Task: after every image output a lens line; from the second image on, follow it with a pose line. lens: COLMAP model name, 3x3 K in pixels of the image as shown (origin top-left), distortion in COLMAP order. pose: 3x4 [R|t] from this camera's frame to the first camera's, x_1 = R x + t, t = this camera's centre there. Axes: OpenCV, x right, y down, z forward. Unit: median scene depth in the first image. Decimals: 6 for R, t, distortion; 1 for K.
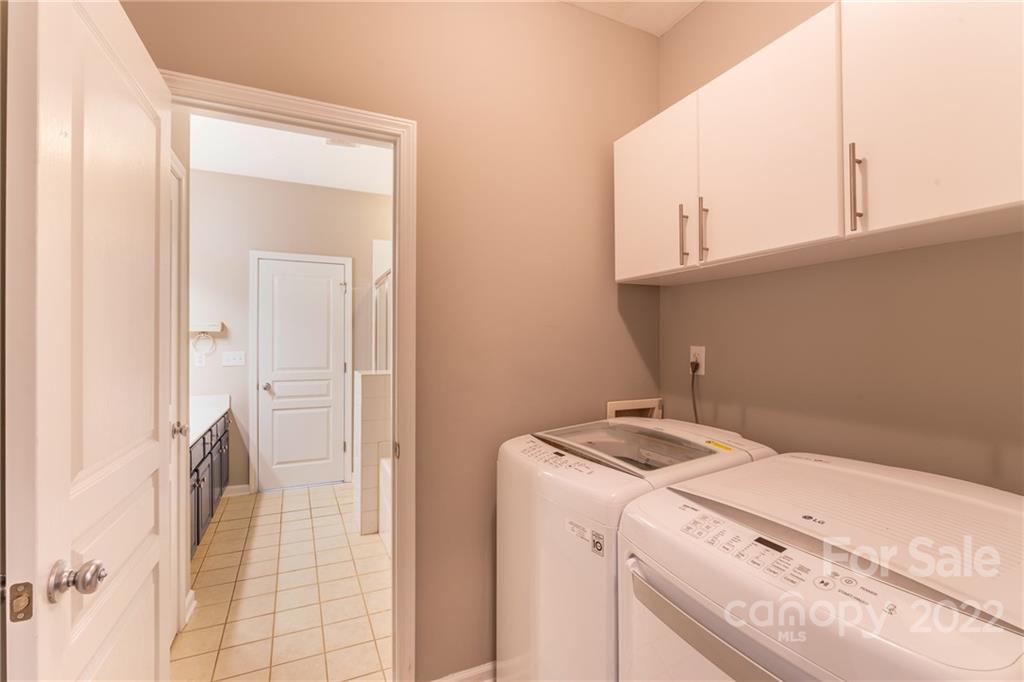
lens RADIAL K [[460.8, 0, 508.3], [0, 460.8, 341.2], [0, 0, 1]] dist [-0.004336, -0.000701]
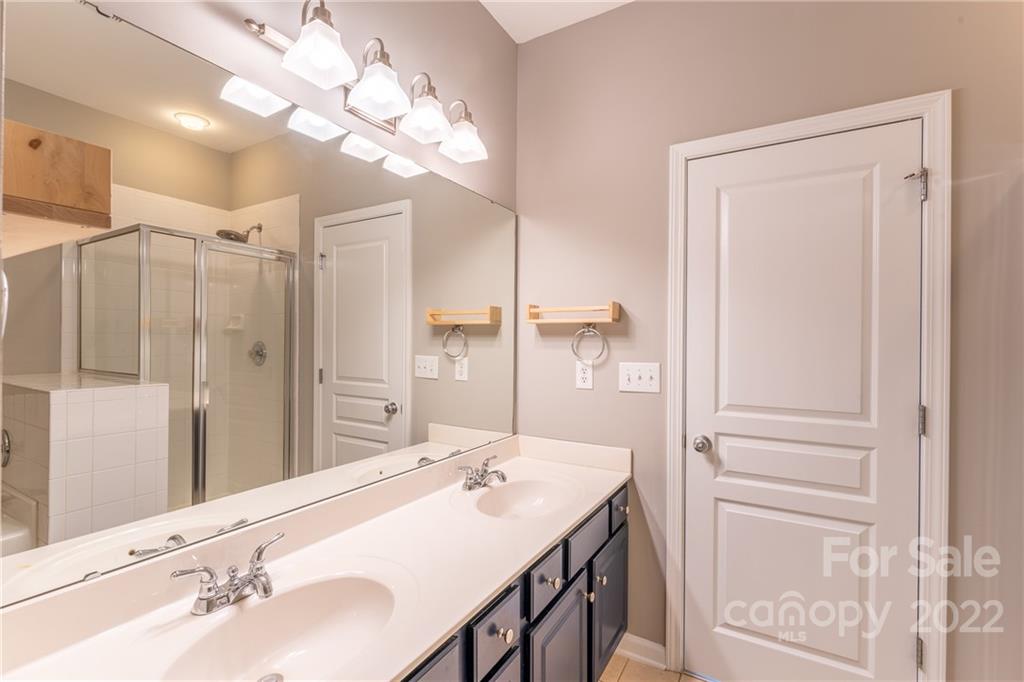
lens RADIAL K [[460.8, 0, 507.9], [0, 460.8, 343.7], [0, 0, 1]] dist [-0.004336, -0.000701]
pose [[0.559440, 0.005347, -0.828853, -0.261916], [-0.005234, 0.999982, 0.002918, 0.001196], [0.828854, 0.002706, 0.559458, 0.593988]]
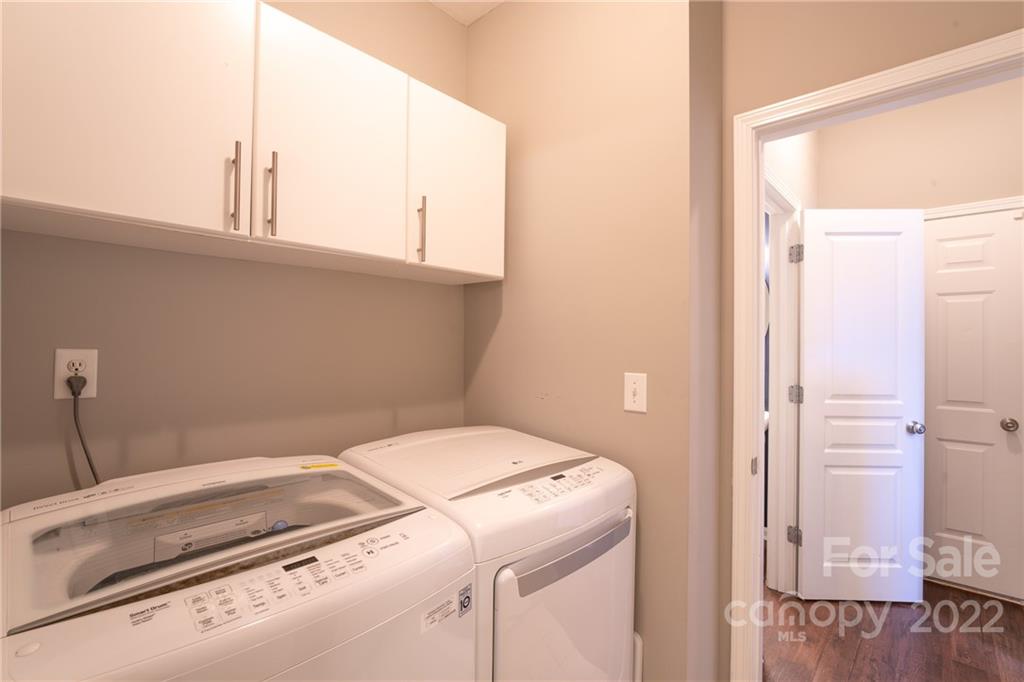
lens RADIAL K [[460.8, 0, 512.1], [0, 460.8, 341.6], [0, 0, 1]] dist [-0.004336, -0.000701]
pose [[-0.383280, 0.002523, 0.923629, -0.522678], [-0.011204, 0.999910, -0.007380, -0.001109], [-0.923564, -0.013177, -0.383218, 1.131802]]
